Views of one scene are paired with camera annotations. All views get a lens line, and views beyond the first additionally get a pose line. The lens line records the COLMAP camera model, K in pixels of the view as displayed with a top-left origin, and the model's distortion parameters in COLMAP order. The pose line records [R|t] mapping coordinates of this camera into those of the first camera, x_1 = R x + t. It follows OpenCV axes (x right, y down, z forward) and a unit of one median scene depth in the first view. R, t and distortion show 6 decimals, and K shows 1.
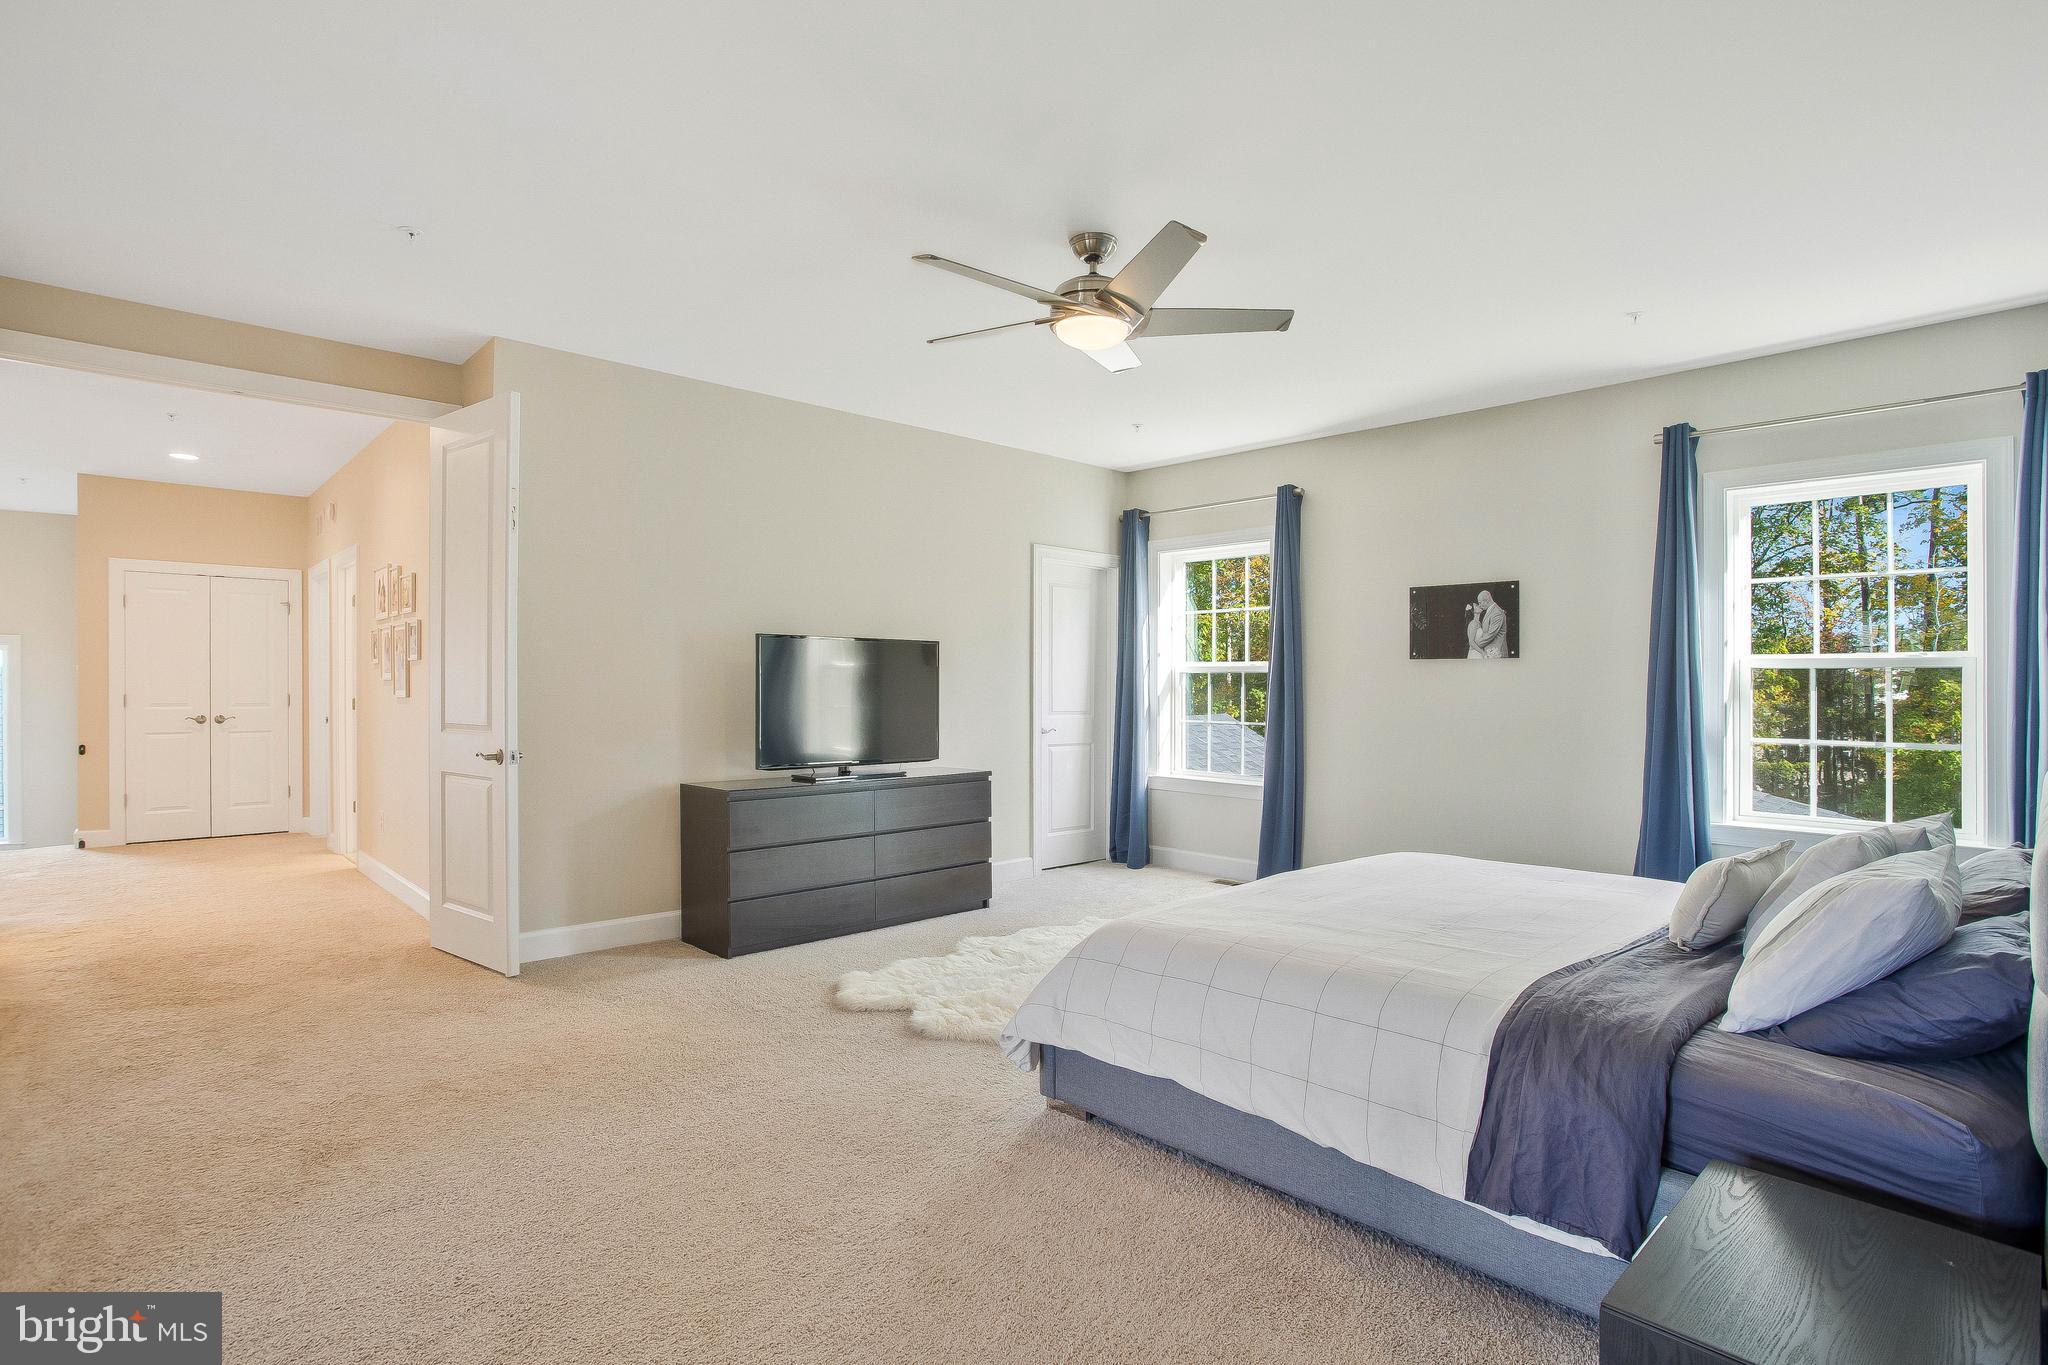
lens RADIAL K [[1014.8, 0, 1024.0], [0, 1014.8, 682.5], [0, 0, 1]] dist [-0.057539, 0.000102]
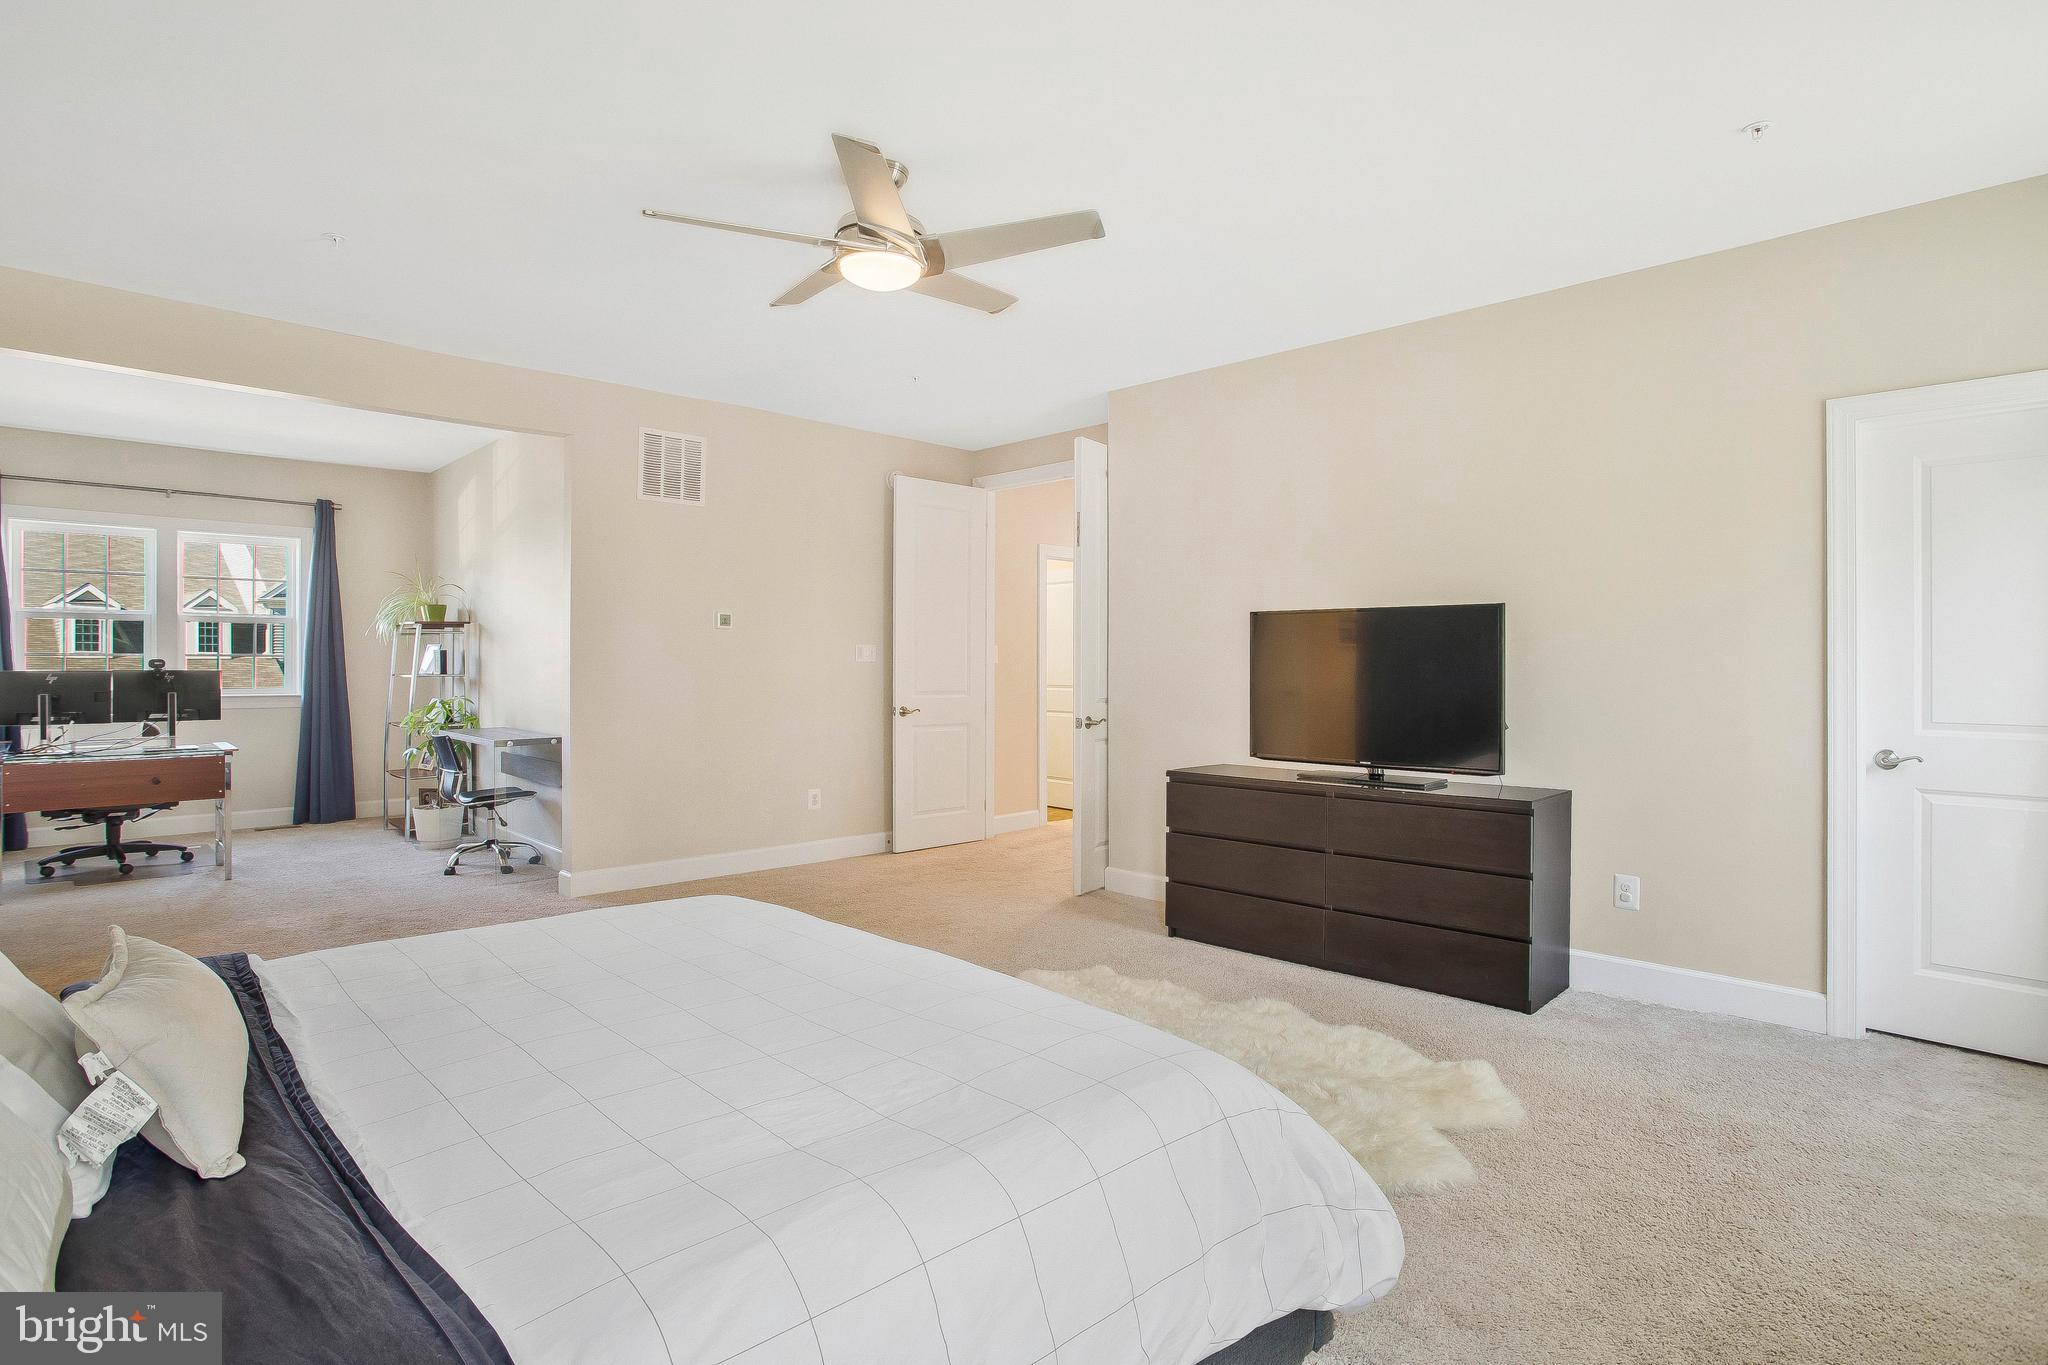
lens RADIAL K [[1014.8, 0, 1024.0], [0, 1014.8, 682.5], [0, 0, 1]] dist [-0.057539, 0.000102]
pose [[0.069811, 0.023081, -0.997293, 0.657203], [-0.007332, 0.999717, 0.022624, 0.000652], [0.997533, 0.005733, 0.069960, 0.741059]]
